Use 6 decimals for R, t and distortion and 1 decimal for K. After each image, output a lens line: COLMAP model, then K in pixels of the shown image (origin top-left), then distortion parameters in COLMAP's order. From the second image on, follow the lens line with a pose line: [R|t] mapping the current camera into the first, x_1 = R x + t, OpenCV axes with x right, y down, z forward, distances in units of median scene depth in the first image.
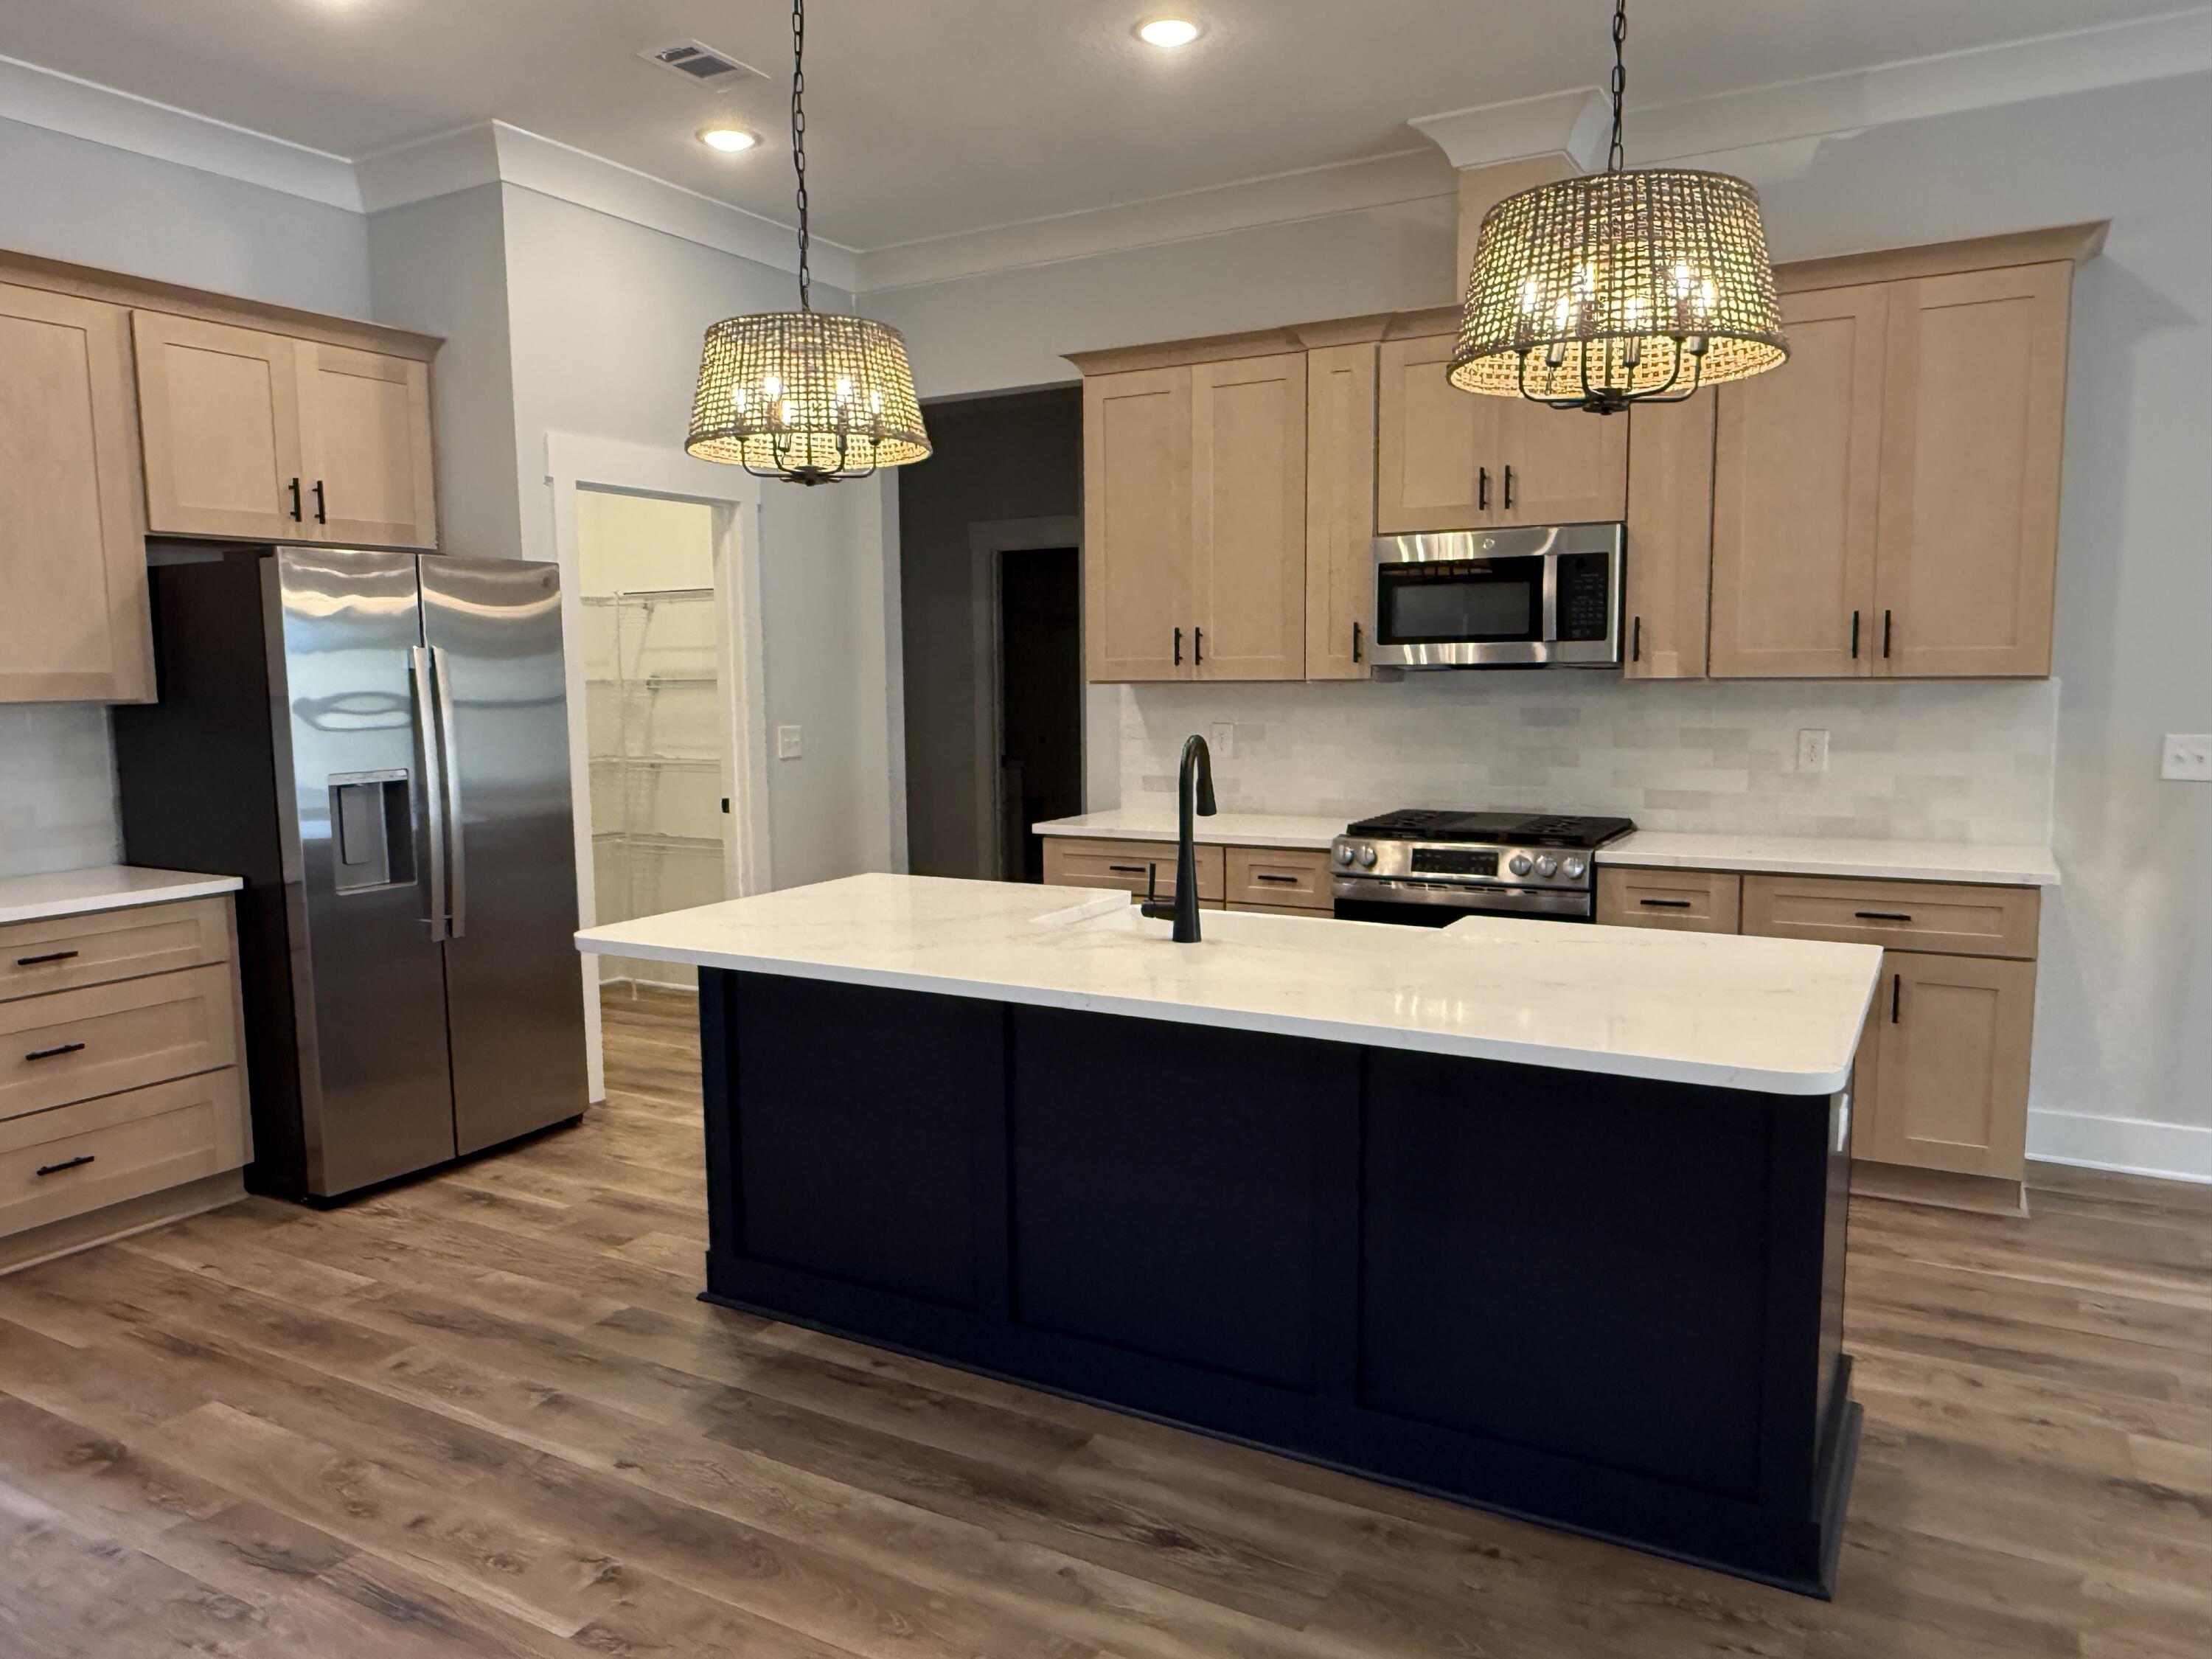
lens RADIAL K [[1530.3, 0, 1106.0], [0, 1530.3, 829.5], [0, 0, 1]] dist [0.000470, 0.000288]
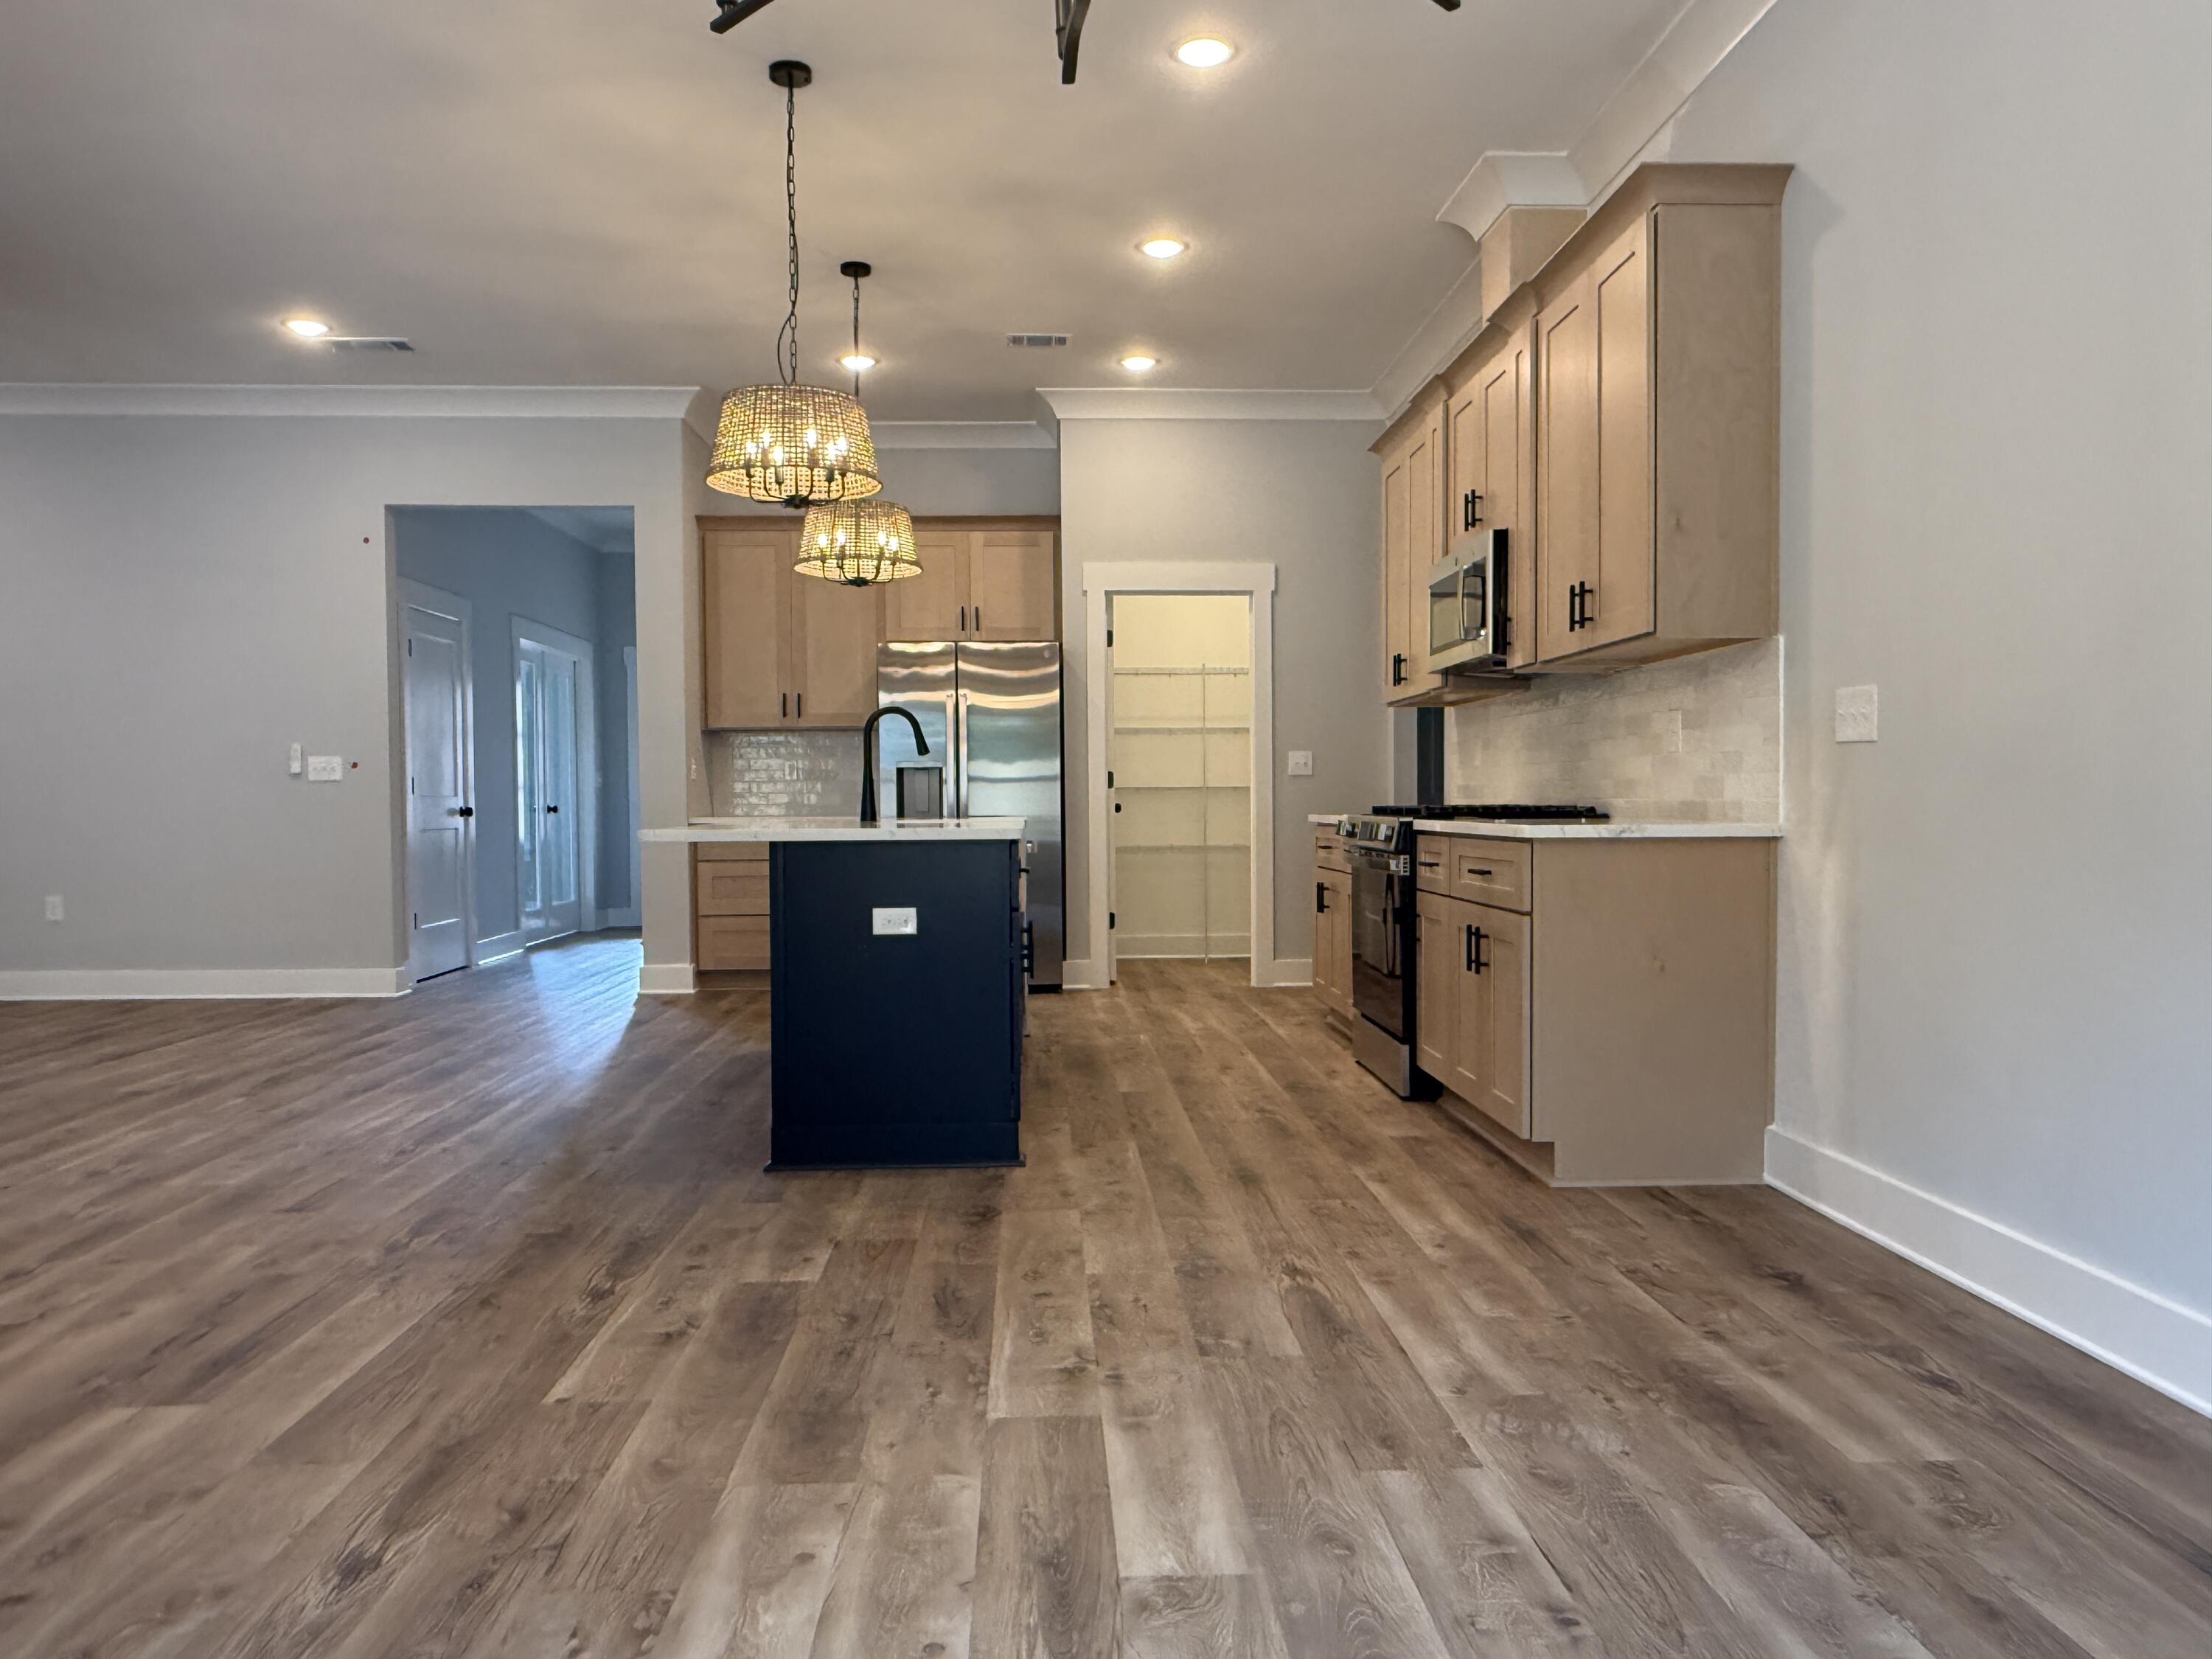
lens RADIAL K [[1530.3, 0, 1106.0], [0, 1530.3, 829.5], [0, 0, 1]] dist [0.000470, 0.000288]
pose [[0.539984, 0.023943, -0.841335, 1.163161], [-0.090101, 0.995496, -0.029499, 0.075571], [0.836839, 0.091734, 0.539709, 0.198759]]
